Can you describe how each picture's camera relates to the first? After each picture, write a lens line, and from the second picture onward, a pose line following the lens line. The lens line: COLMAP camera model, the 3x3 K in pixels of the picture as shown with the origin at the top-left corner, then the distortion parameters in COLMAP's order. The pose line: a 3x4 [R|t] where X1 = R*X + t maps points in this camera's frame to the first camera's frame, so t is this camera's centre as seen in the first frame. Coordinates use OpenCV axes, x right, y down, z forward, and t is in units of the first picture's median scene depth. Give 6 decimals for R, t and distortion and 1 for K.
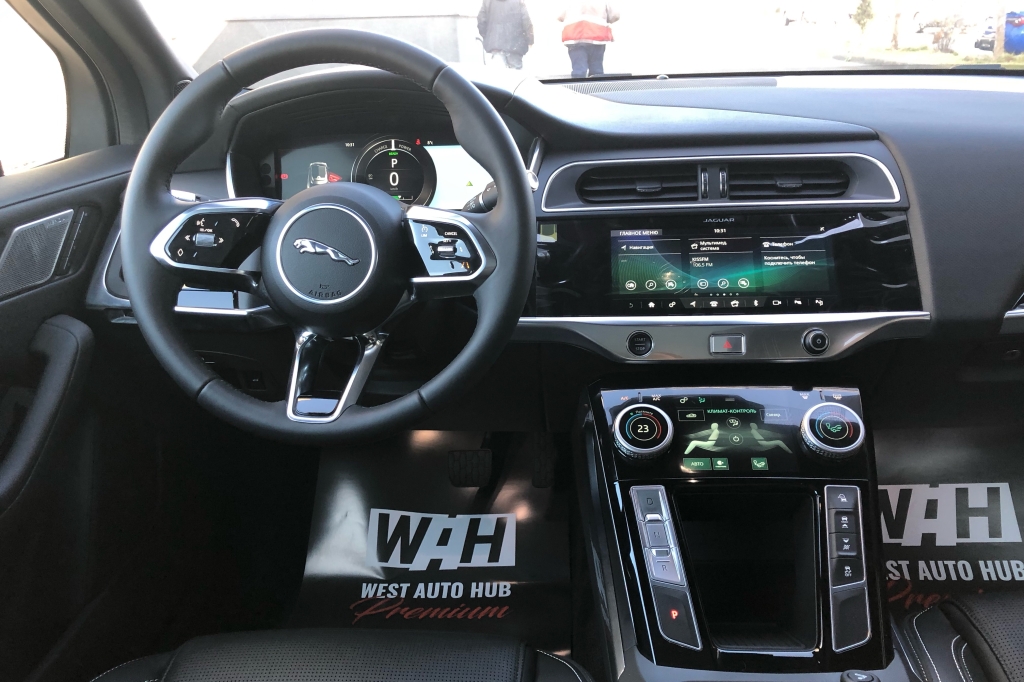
lens RADIAL K [[859.6, 0, 513.3], [0, 859.6, 339.3], [0, 0, 1]] dist [0.039607, -0.058208]
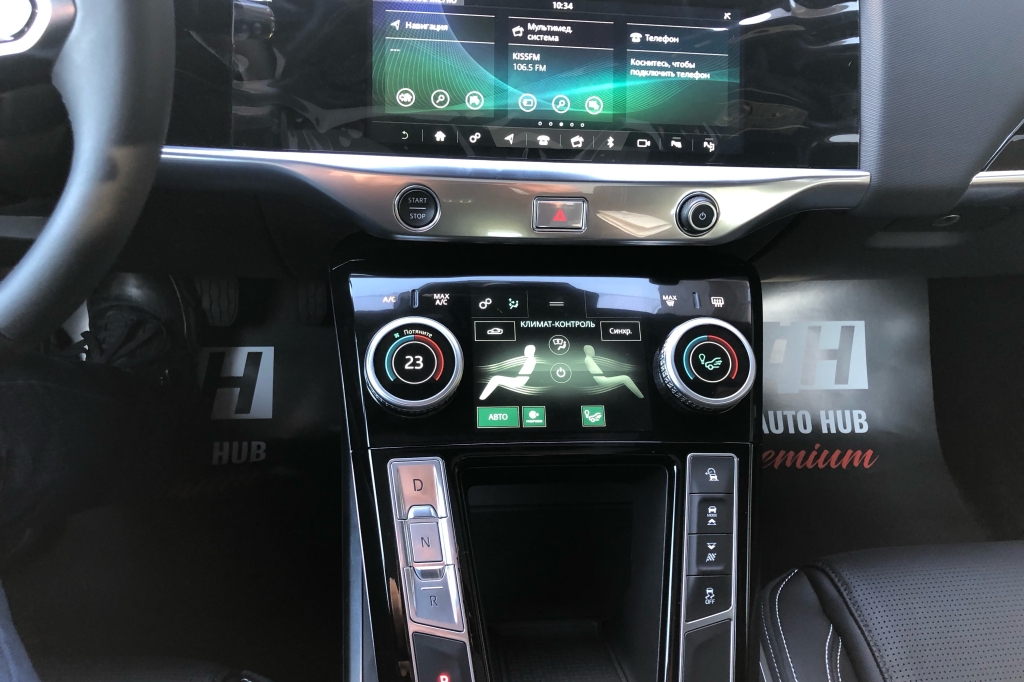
lens RADIAL K [[859.6, 0, 512.0], [0, 859.6, 347.4], [0, 0, 1]] dist [0.039607, -0.058208]
pose [[0.980112, -0.006941, 0.198324, 0.092560], [-0.058857, 0.944253, 0.323916, -0.097876], [-0.189517, -0.329147, 0.925065, 0.406206]]
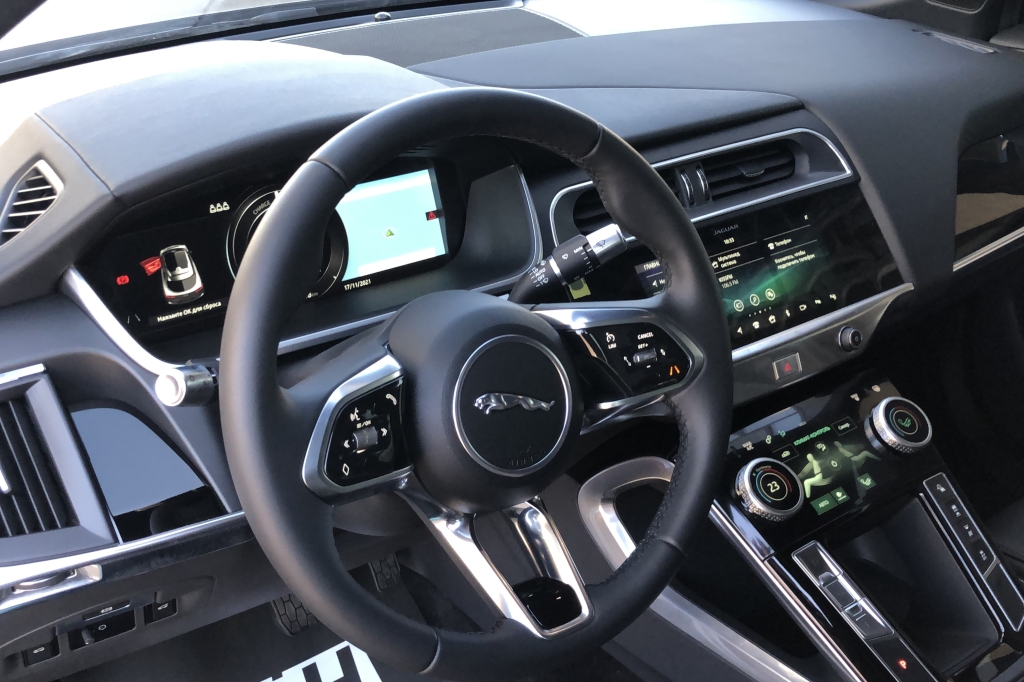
lens RADIAL K [[1139.0, 0, 512.2], [0, 1139.0, 365.1], [0, 0, 1]] dist [0.008919, 0.000000]
pose [[0.769242, -0.267848, 0.580107, -0.656293], [0.210663, 0.963448, 0.165499, -0.249859], [-0.603231, -0.005102, 0.797550, 0.213183]]
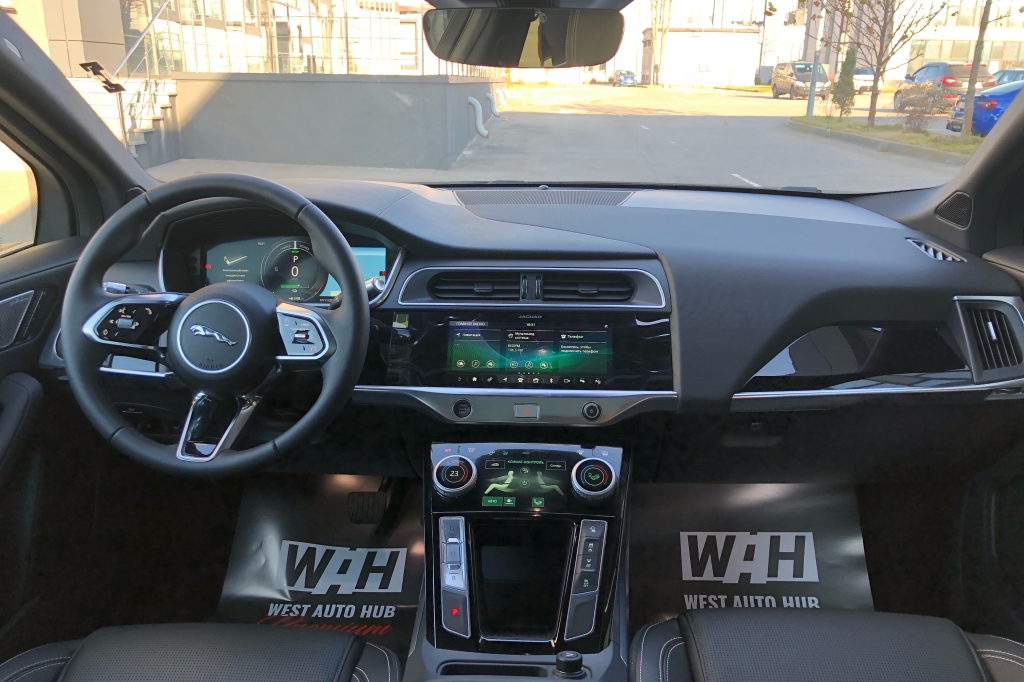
lens RADIAL K [[859.6, 0, 525.4], [0, 859.6, 337.0], [0, 0, 1]] dist [0.039607, -0.058208]
pose [[0.999265, 0.033043, 0.019411, 0.212979], [-0.031722, 0.997393, -0.064819, -0.022322], [-0.021502, 0.064156, 0.997708, -0.316837]]
